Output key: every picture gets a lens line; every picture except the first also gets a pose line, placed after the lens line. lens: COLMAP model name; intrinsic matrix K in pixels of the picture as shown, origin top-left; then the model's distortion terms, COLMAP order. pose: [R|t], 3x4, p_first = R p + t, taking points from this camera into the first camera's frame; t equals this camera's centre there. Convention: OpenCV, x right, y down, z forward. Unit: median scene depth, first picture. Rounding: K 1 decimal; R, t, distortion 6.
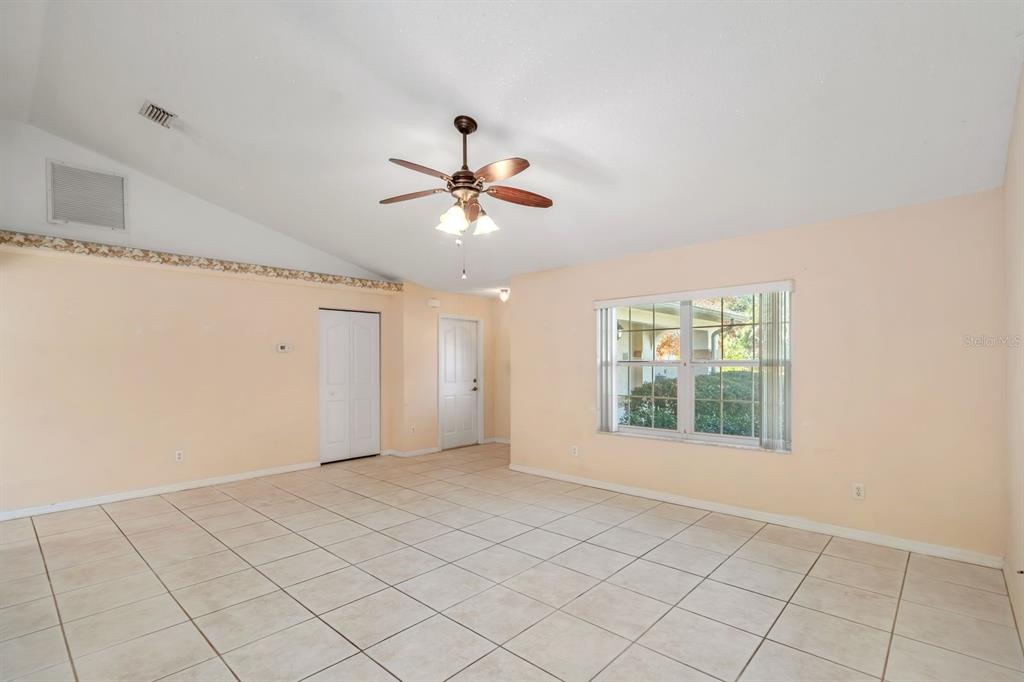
lens RADIAL K [[470.6, 0, 515.7], [0, 470.6, 340.3], [0, 0, 1]] dist [0.000873, 0.000290]
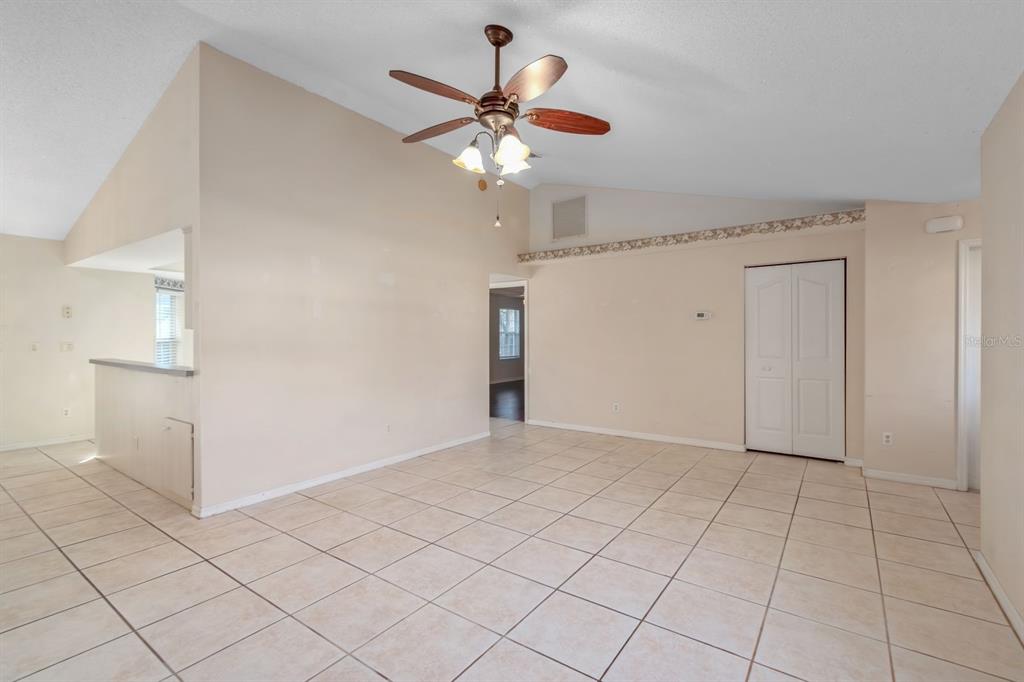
lens RADIAL K [[465.9, 0, 515.4], [0, 465.9, 323.8], [0, 0, 1]] dist [0.018923, 0.000027]
pose [[0.121907, -0.005174, -0.992528, 0.346331], [0.059510, 0.998225, 0.002106, 0.008215], [0.990756, -0.059322, 0.121999, 0.444307]]
